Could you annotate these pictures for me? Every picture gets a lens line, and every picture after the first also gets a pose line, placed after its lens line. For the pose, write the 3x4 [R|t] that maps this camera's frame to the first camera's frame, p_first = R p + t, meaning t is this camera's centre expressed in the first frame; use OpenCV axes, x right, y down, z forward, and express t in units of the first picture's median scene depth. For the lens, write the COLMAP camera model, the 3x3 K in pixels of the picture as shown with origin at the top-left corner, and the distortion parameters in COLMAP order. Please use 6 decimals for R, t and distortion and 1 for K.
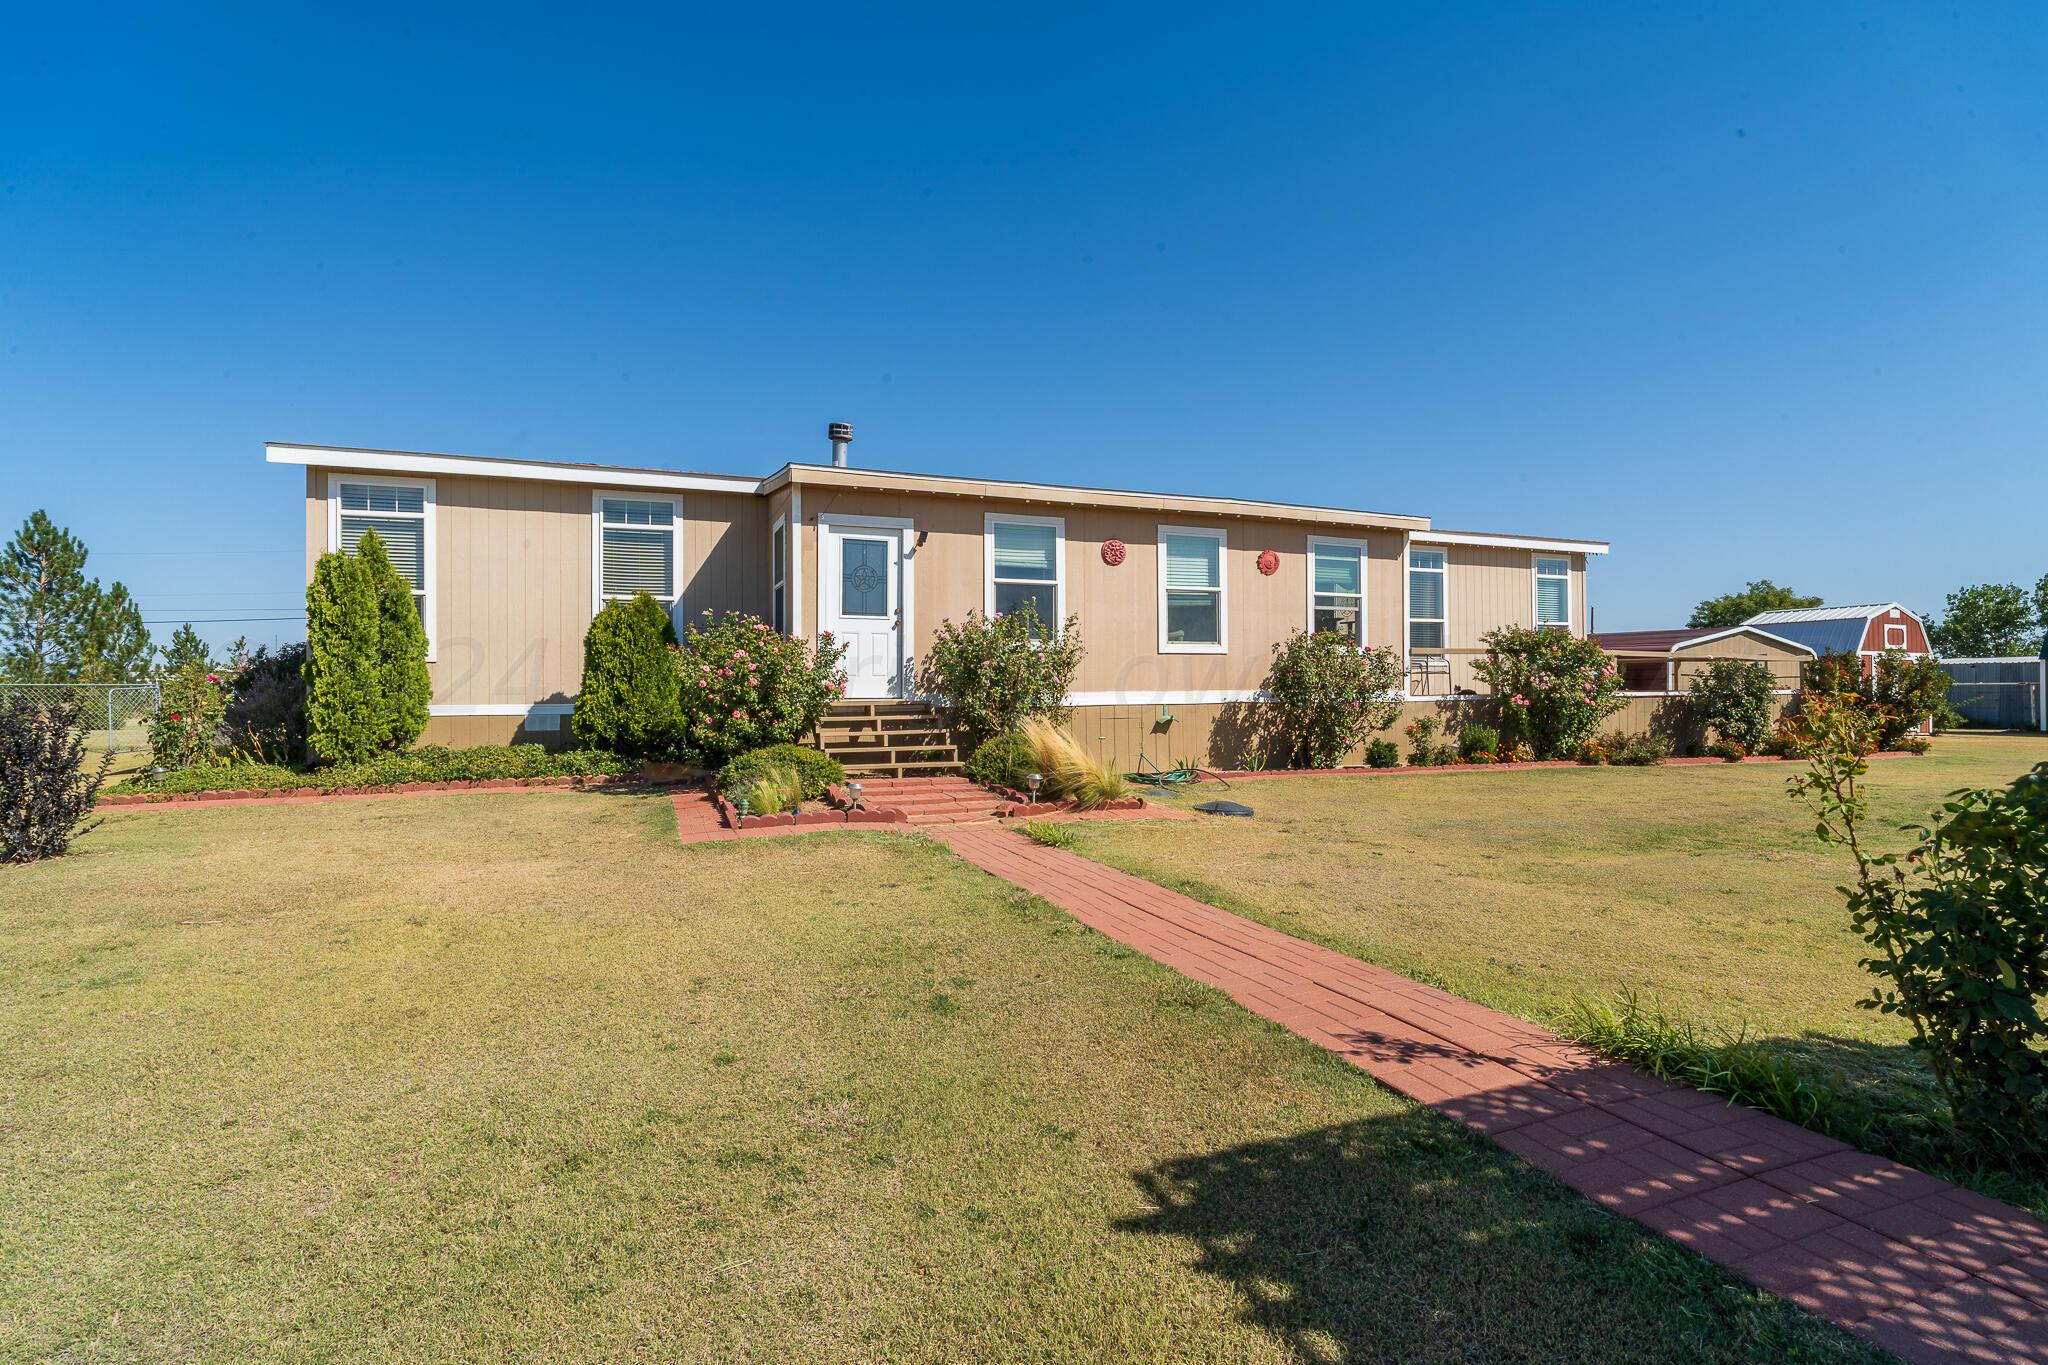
lens RADIAL K [[951.9, 0, 1063.4], [0, 951.9, 679.1], [0, 0, 1]] dist [-0.013014, 0.004016]
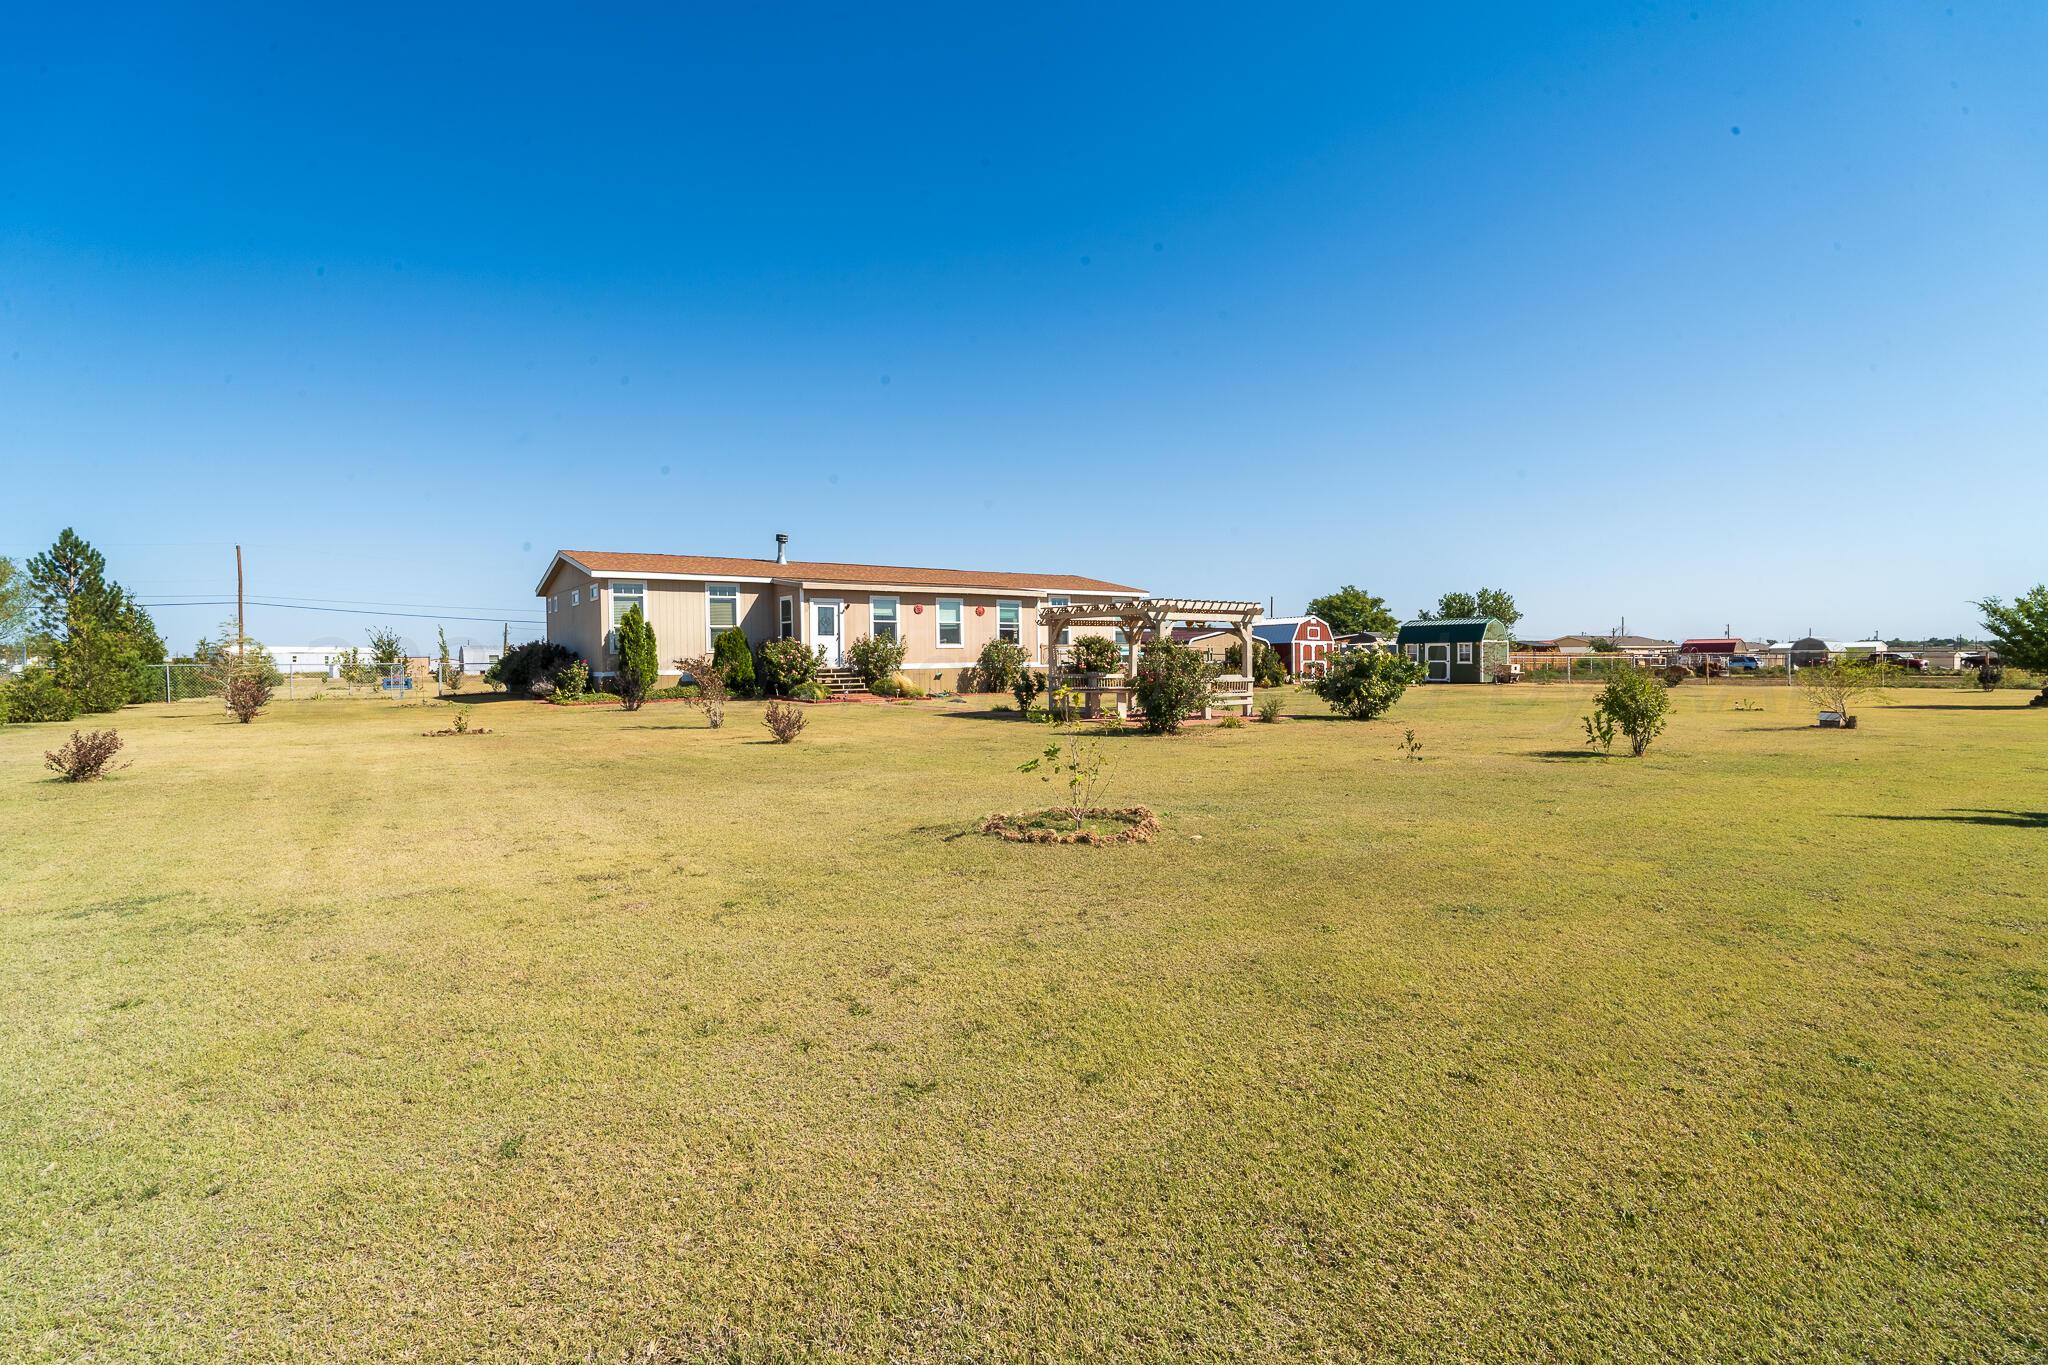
lens RADIAL K [[951.9, 0, 1012.3], [0, 951.9, 677.1], [0, 0, 1]] dist [-0.013014, 0.004016]
pose [[0.984686, -0.009054, 0.174100, -0.149394], [0.004271, 0.999604, 0.027827, -0.021332], [-0.174283, -0.026657, 0.984335, -1.598213]]
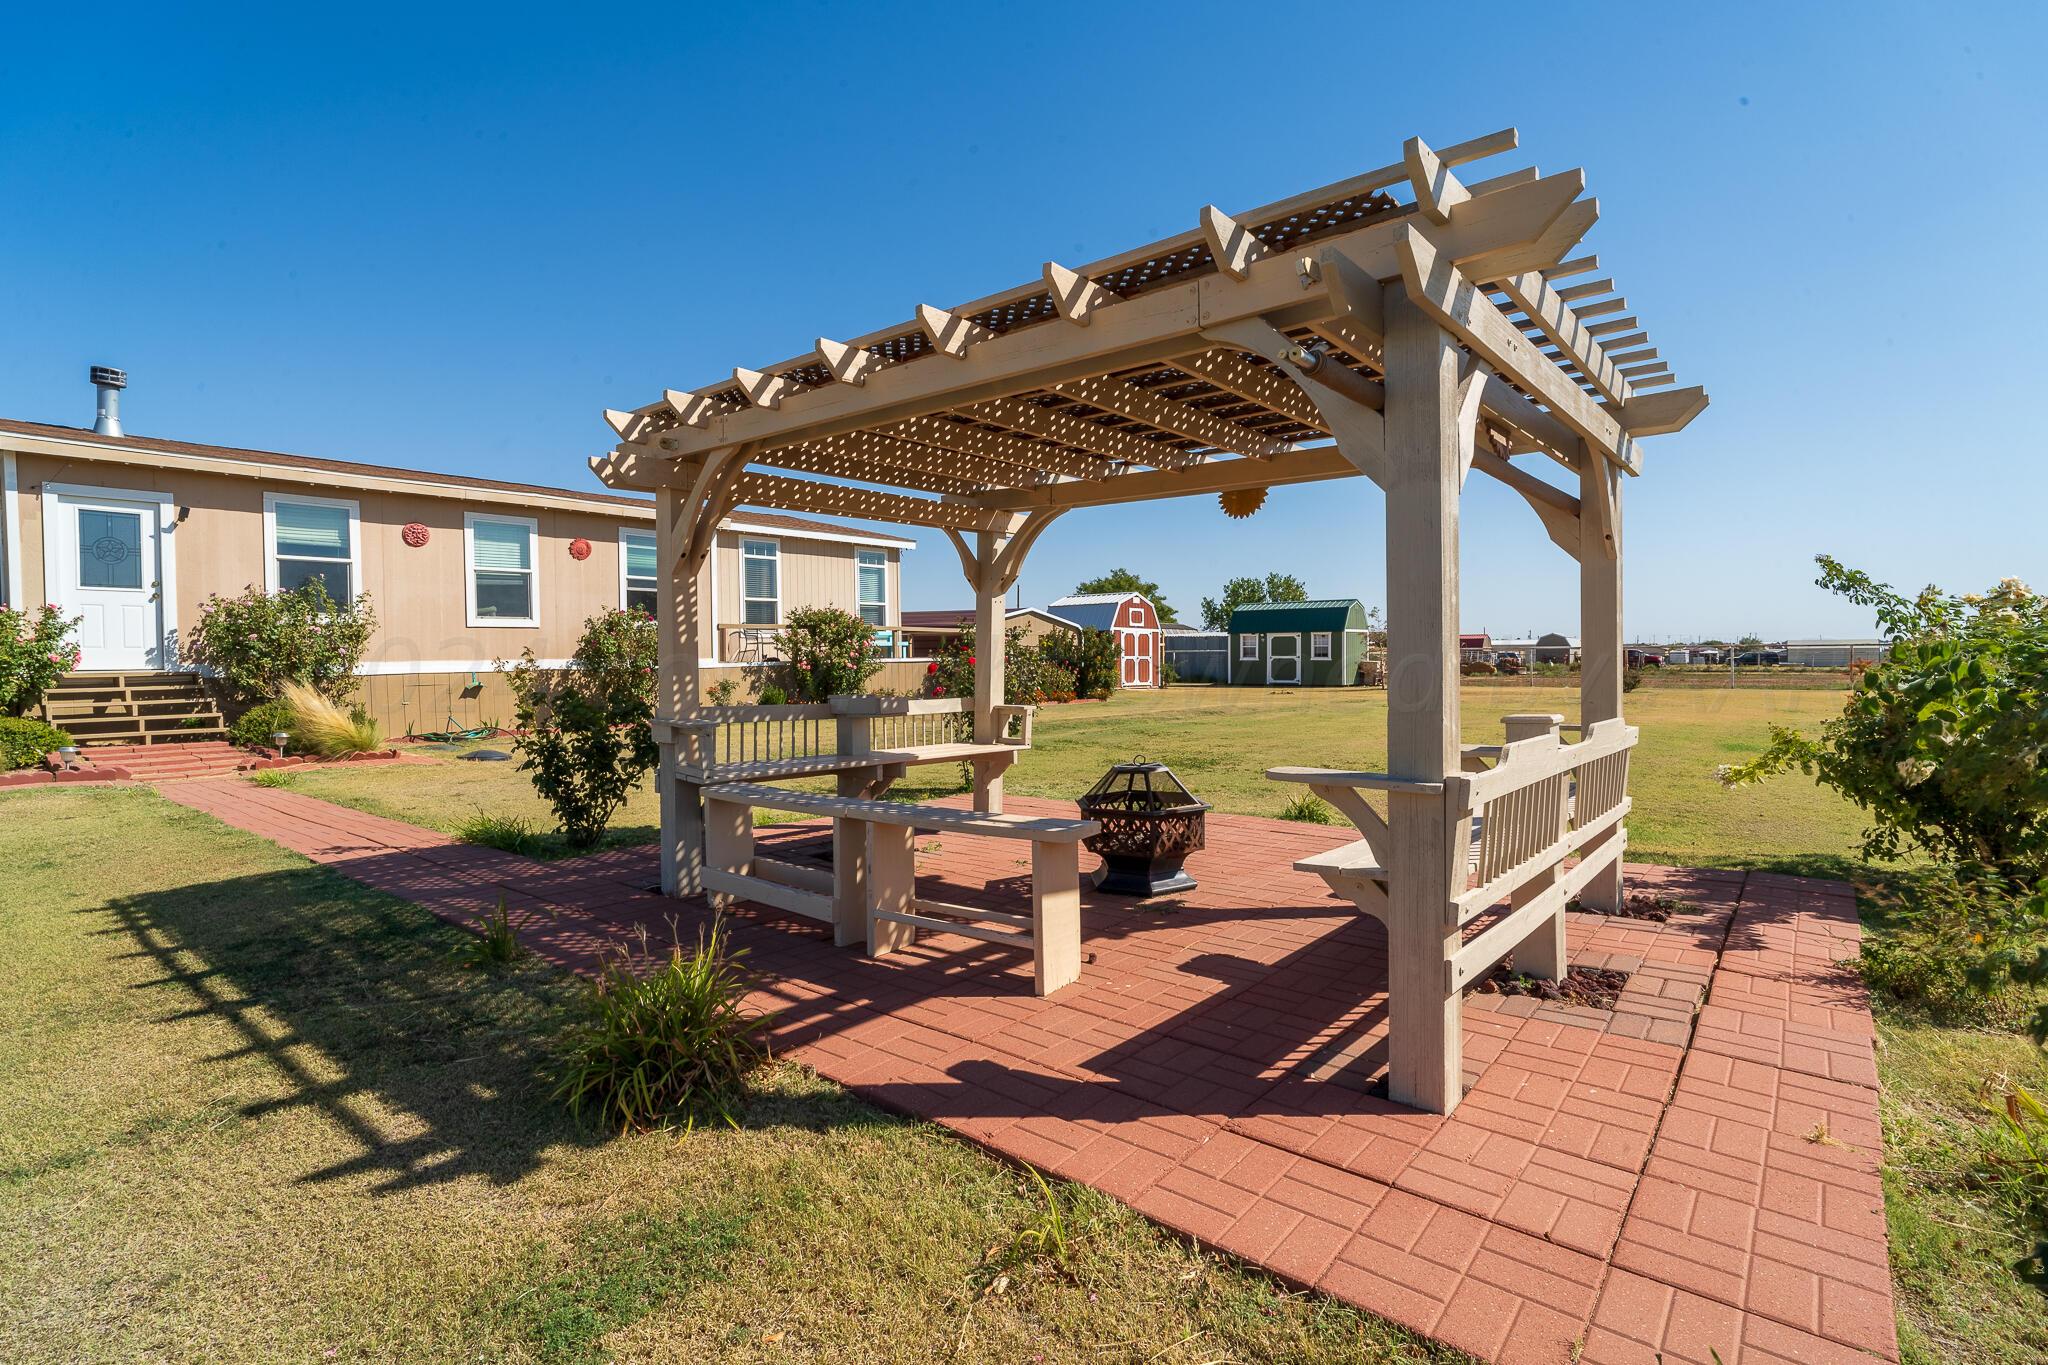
lens RADIAL K [[951.9, 0, 1026.4], [0, 951.9, 688.6], [0, 0, 1]] dist [-0.013014, 0.004016]
pose [[0.885689, -0.020511, 0.463826, 0.170363], [-0.000378, 0.998991, 0.044900, -0.004954], [-0.464279, -0.039943, 0.884788, -0.313415]]
